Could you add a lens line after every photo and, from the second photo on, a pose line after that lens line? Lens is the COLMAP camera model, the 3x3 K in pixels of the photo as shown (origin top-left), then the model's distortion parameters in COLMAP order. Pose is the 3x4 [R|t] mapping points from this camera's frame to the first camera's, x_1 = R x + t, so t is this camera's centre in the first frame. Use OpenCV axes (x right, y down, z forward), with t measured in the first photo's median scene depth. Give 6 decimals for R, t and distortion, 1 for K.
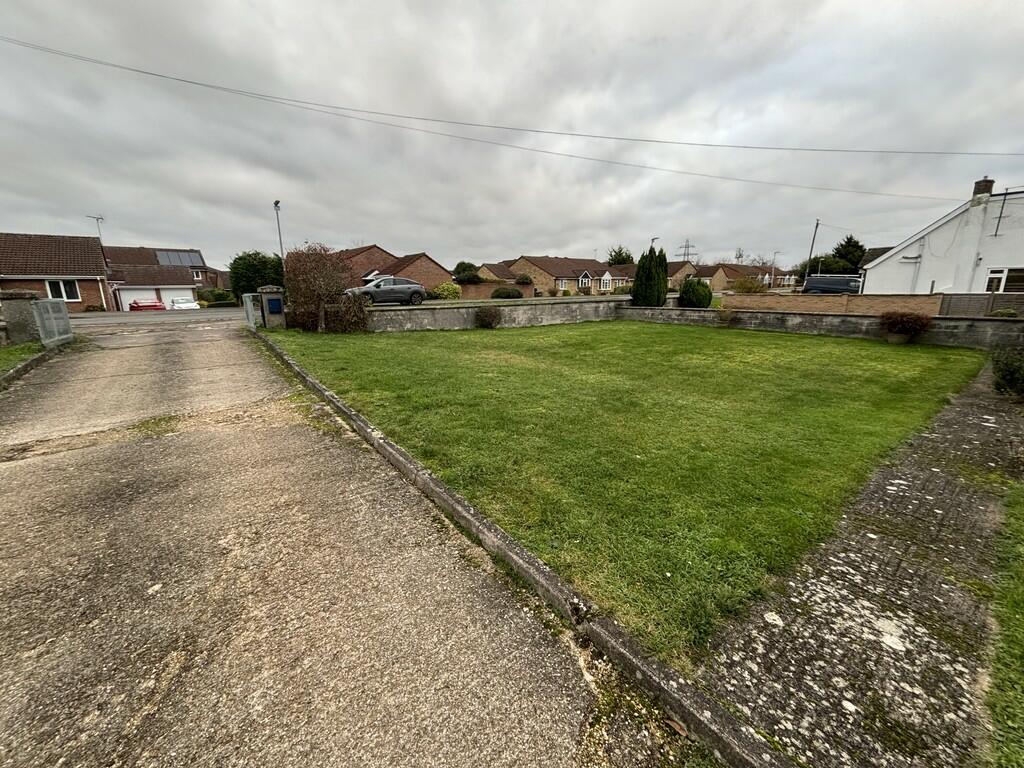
lens RADIAL K [[412.5, 0, 507.4], [0, 412.5, 385.7], [0, 0, 1]] dist [0.010627, -0.004375]
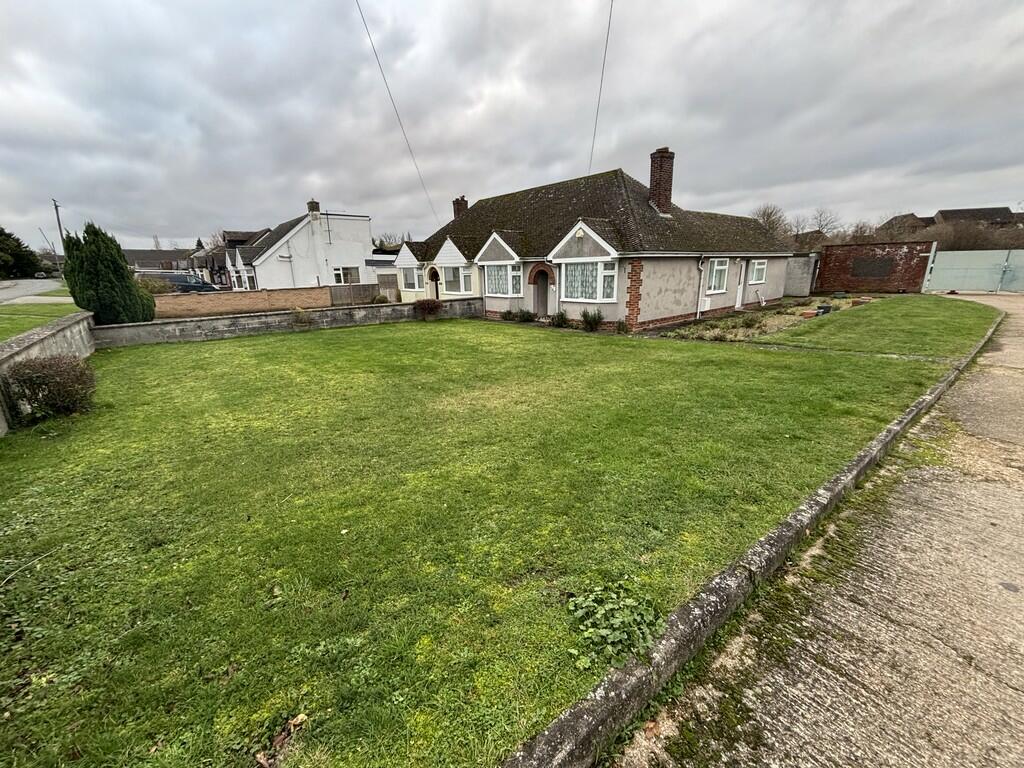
lens RADIAL K [[414.6, 0, 512.0], [0, 414.6, 384.0], [0, 0, 1]] dist [-0.000922, 0.000304]
pose [[-0.033114, -0.260400, 0.964933, -0.955219], [0.251421, 0.932245, 0.260207, -0.380238], [-0.967311, 0.251220, 0.034600, 1.393831]]
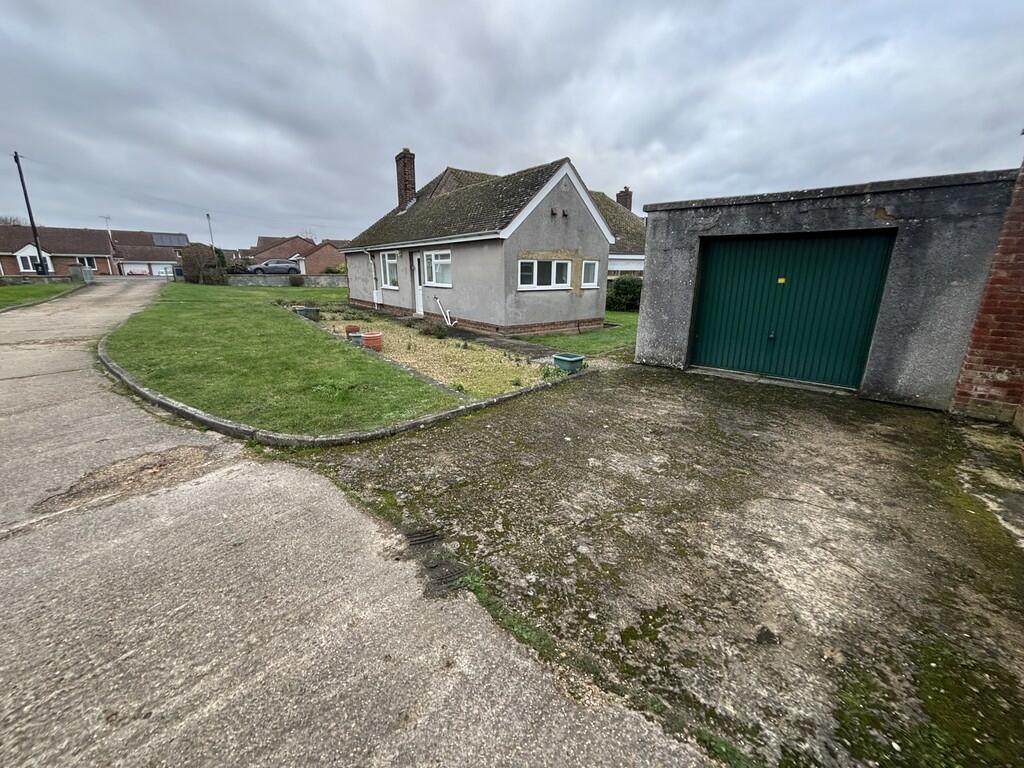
lens RADIAL K [[414.6, 0, 512.0], [0, 414.6, 384.0], [0, 0, 1]] dist [-0.000922, 0.000304]
pose [[0.999584, 0.024883, -0.014608, 2.424799], [-0.024309, 0.998973, 0.038235, 0.538953], [0.015544, -0.037864, 0.999162, -2.358985]]
